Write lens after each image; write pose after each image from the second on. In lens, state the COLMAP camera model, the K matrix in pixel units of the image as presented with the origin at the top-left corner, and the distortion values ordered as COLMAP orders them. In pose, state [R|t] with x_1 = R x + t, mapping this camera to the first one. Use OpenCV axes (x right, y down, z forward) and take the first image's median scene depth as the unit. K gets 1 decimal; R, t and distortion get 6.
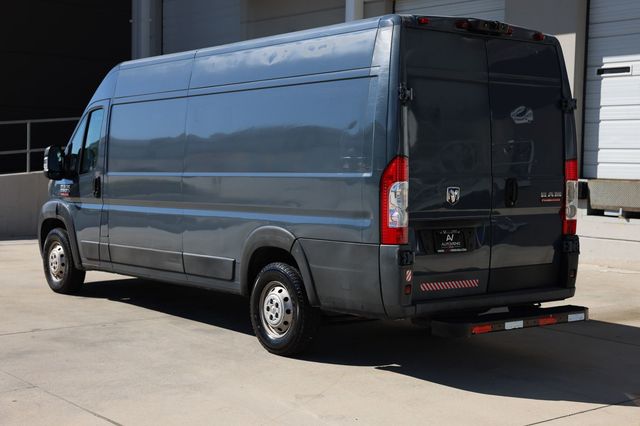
lens RADIAL K [[991.7, 0, 320.0], [0, 991.7, 213.0], [0, 0, 1]] dist [0.060950, 0.128461]
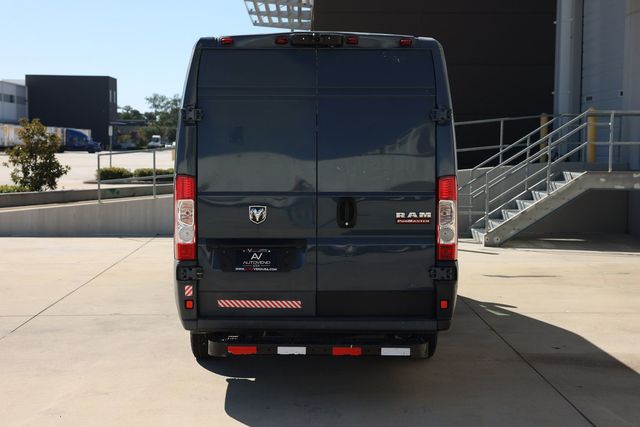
lens RADIAL K [[985.8, 0, 320.0], [0, 985.8, 213.5], [0, 0, 1]] dist [0.045431, 0.200383]
pose [[0.784128, 0.024918, -0.620098, 0.834358], [-0.022065, 0.999681, 0.012270, -0.033179], [0.620206, 0.004062, 0.784428, 0.279849]]
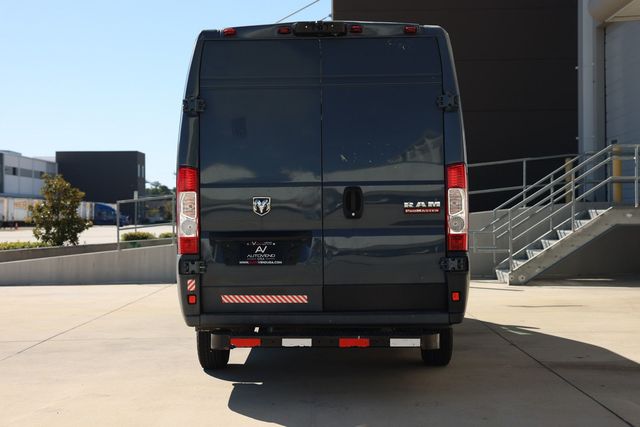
lens RADIAL K [[991.7, 0, 320.0], [0, 991.7, 213.5], [0, 0, 1]] dist [0.060950, 0.128461]
pose [[0.765357, -0.033570, -0.642730, 0.838931], [-0.009116, 0.997973, -0.062981, 0.052880], [0.643542, 0.054062, 0.763499, 0.315139]]
